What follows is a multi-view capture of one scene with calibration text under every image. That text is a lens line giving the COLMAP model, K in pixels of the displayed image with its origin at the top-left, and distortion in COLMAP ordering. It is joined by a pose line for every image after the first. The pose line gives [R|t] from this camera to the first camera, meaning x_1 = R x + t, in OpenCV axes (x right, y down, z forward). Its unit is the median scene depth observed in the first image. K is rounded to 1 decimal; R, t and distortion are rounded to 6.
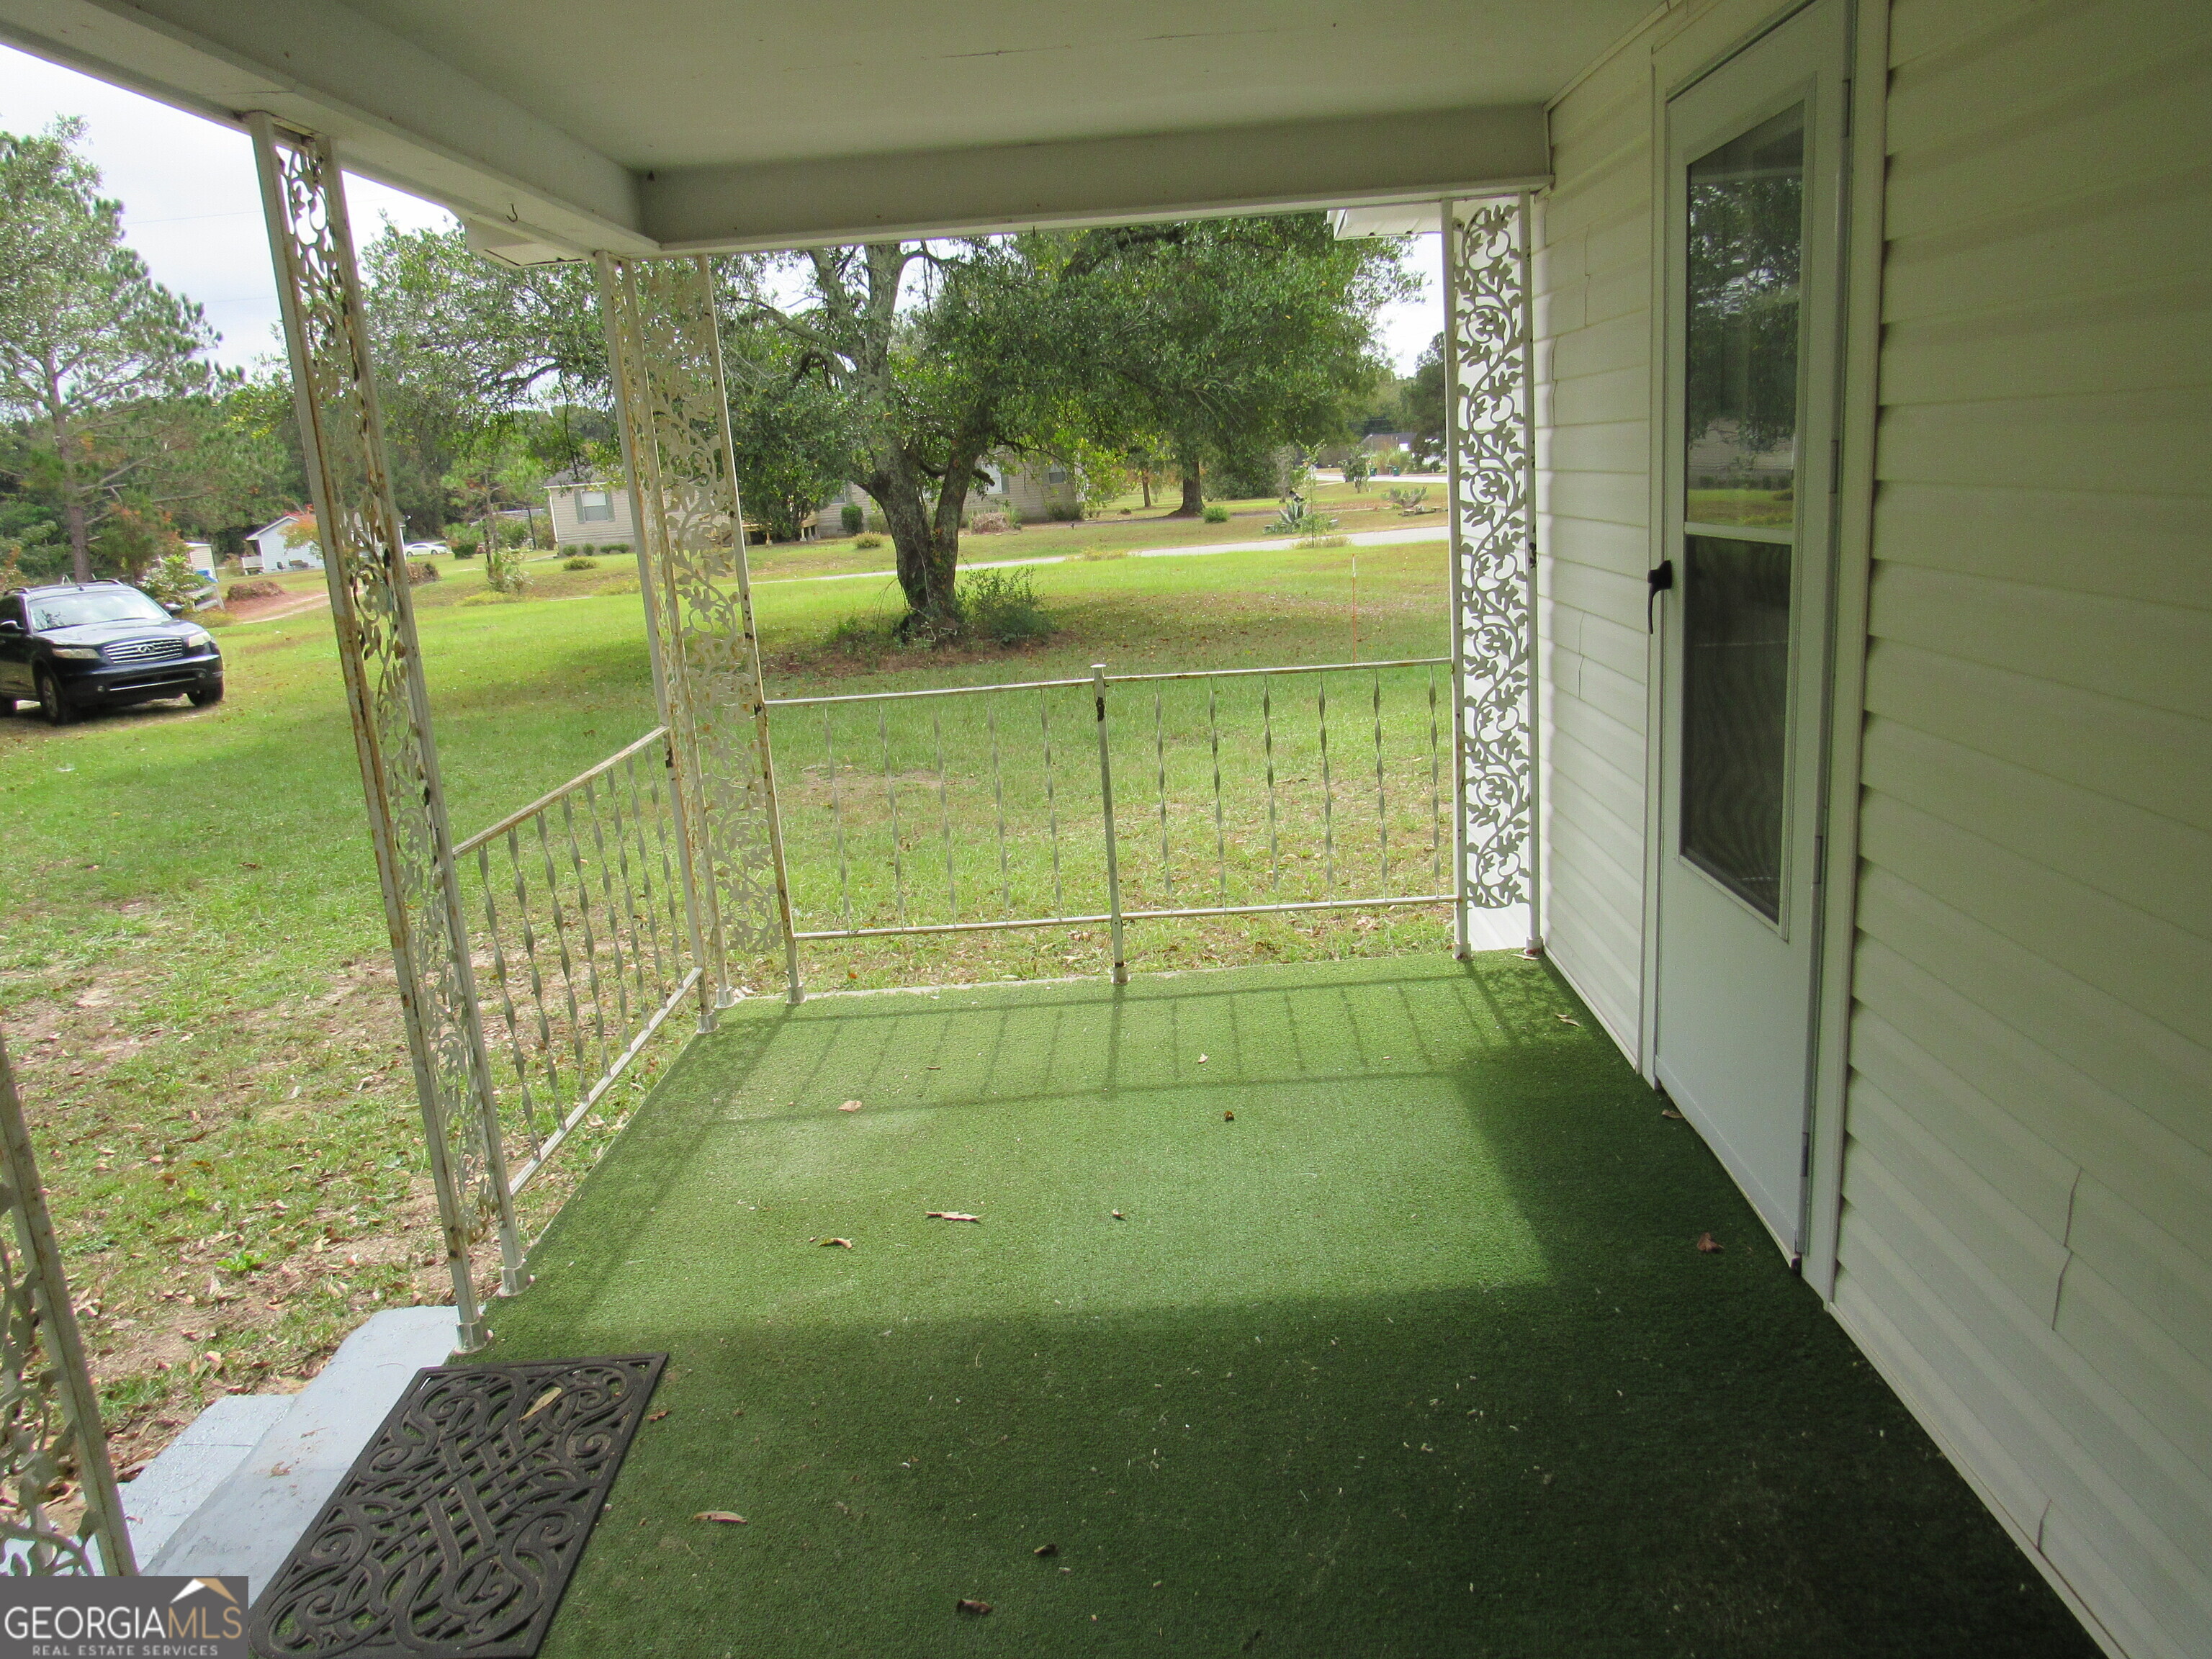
lens RADIAL K [[1583.6, 0, 1106.0], [0, 1583.6, 829.5], [0, 0, 1]] dist [-0.027472, 0.010020]
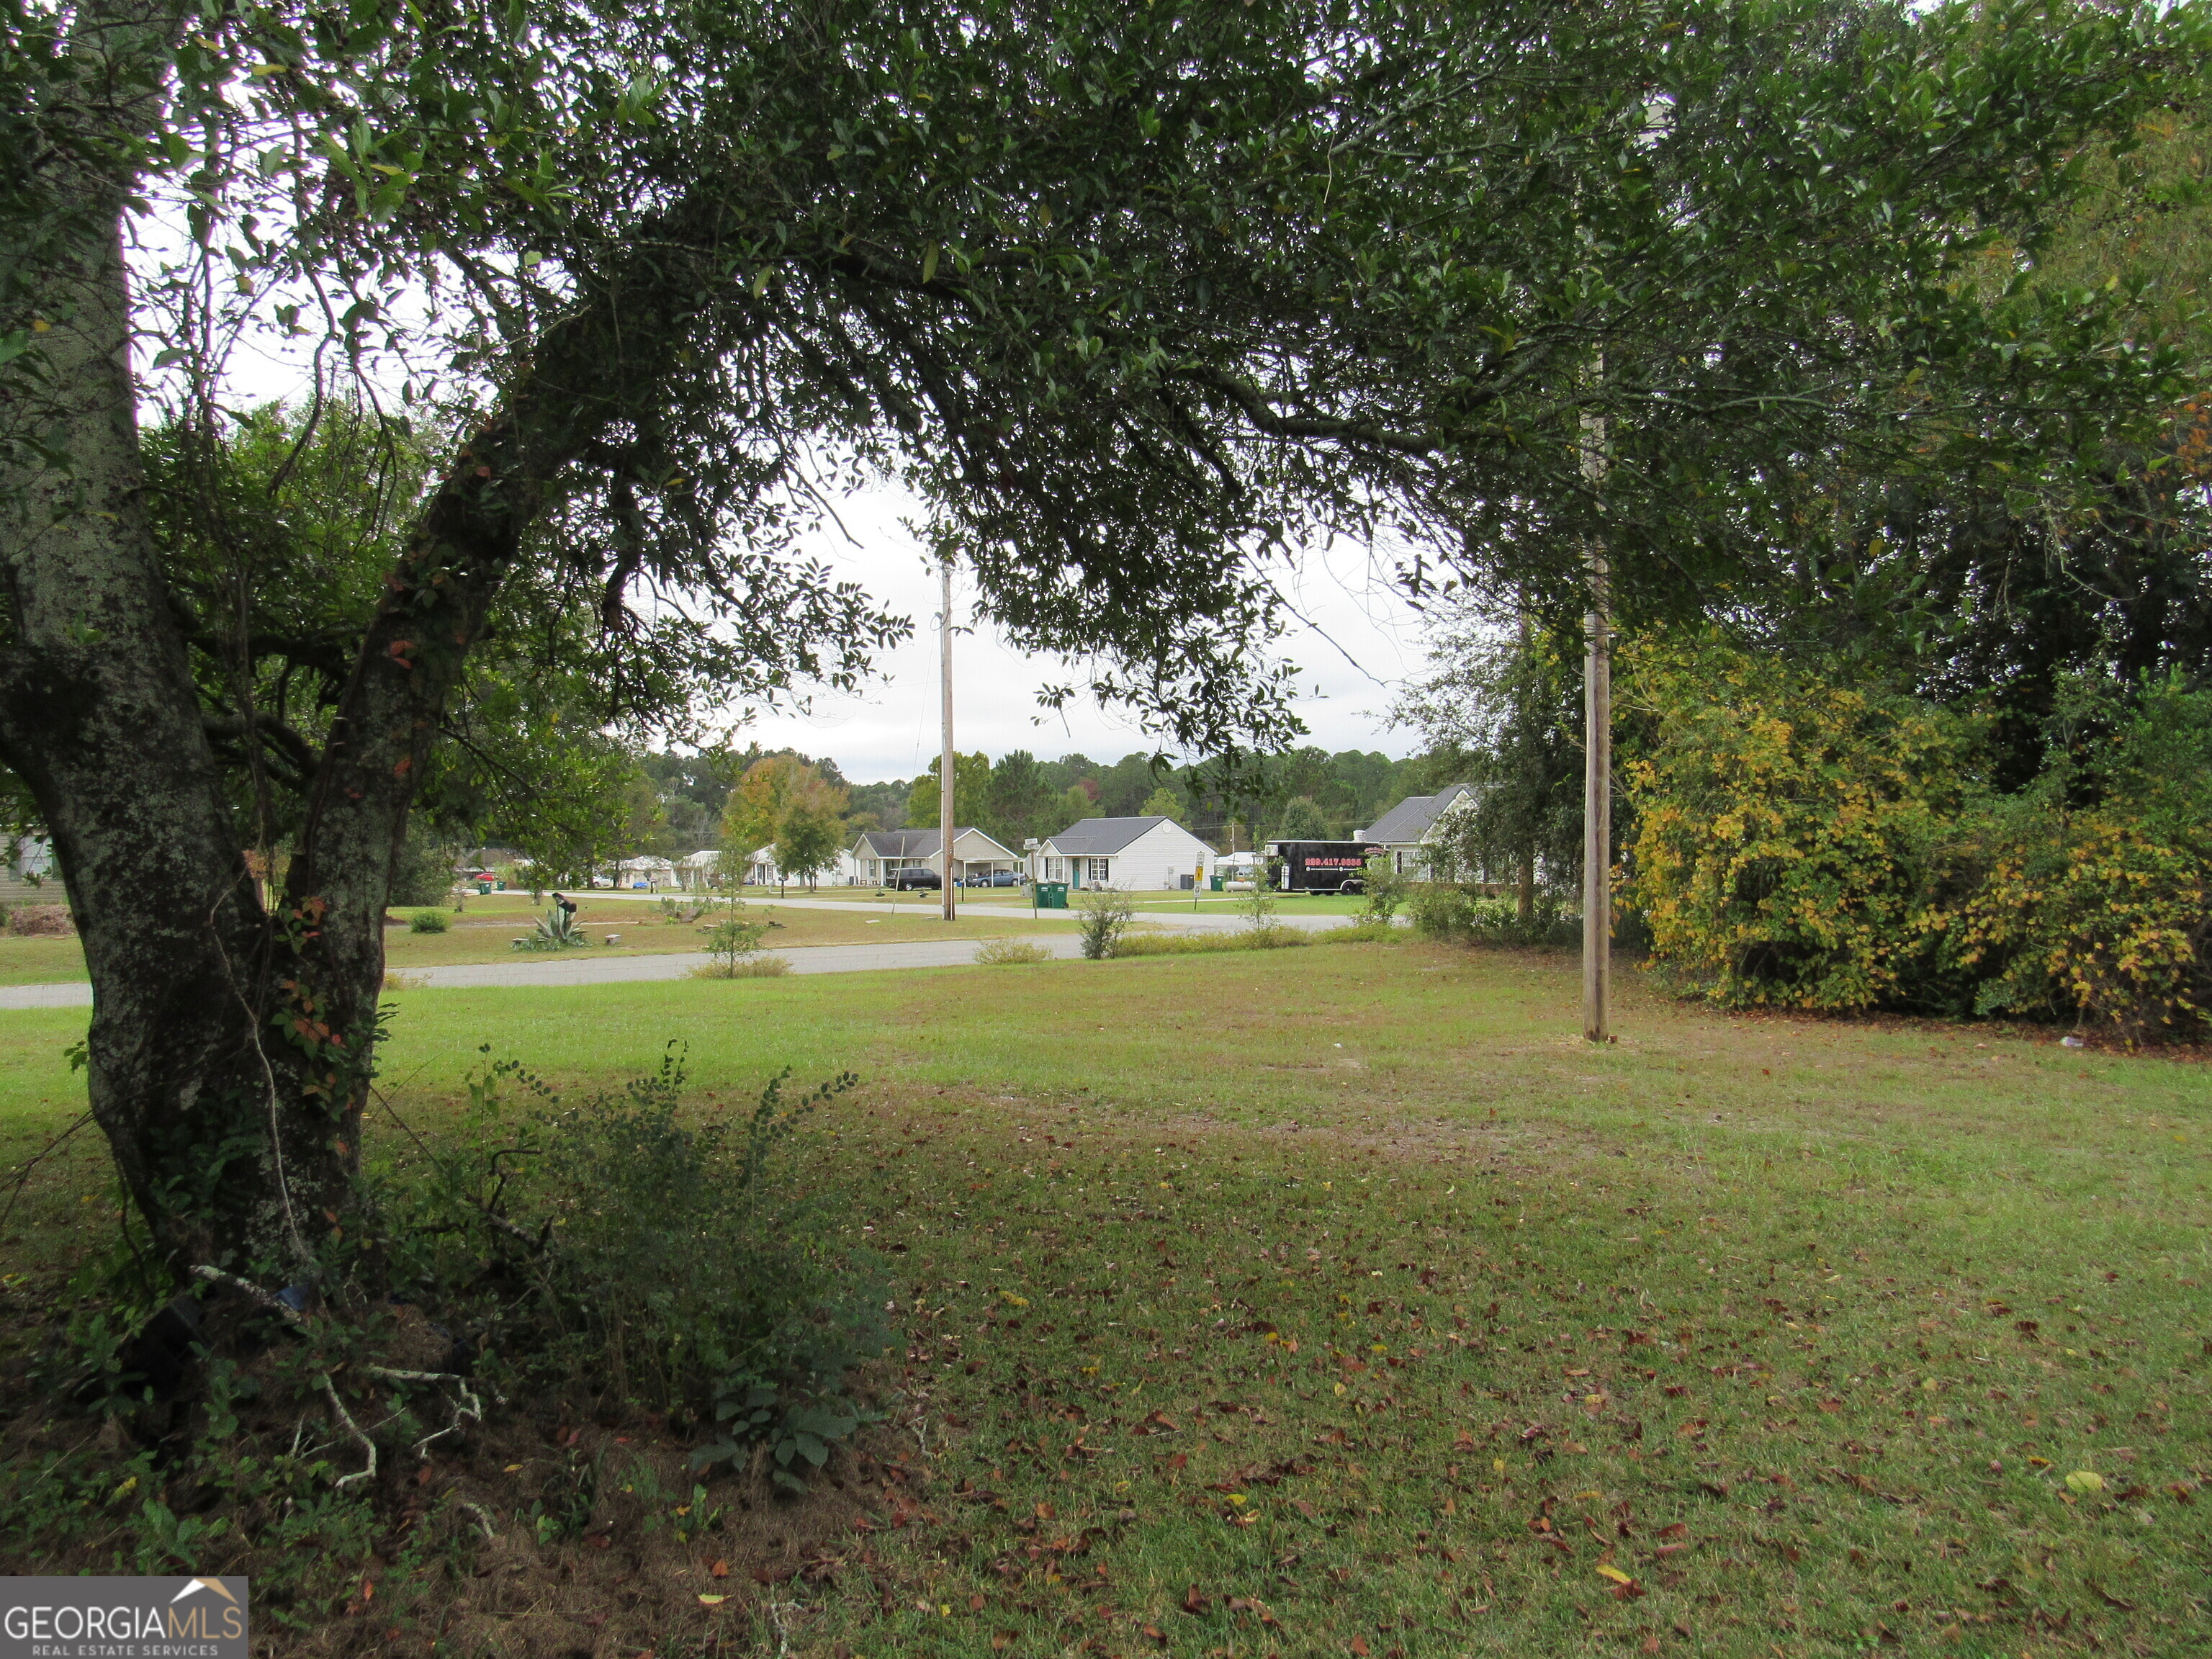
lens RADIAL K [[1552.4, 0, 1107.8], [0, 1552.4, 837.8], [0, 0, 1]] dist [-0.032223, 0.000909]
pose [[0.840967, 0.069347, 0.536624, -0.073927], [0.072421, 0.968404, -0.238640, -0.075660], [-0.536218, 0.239552, 0.809373, 0.418638]]
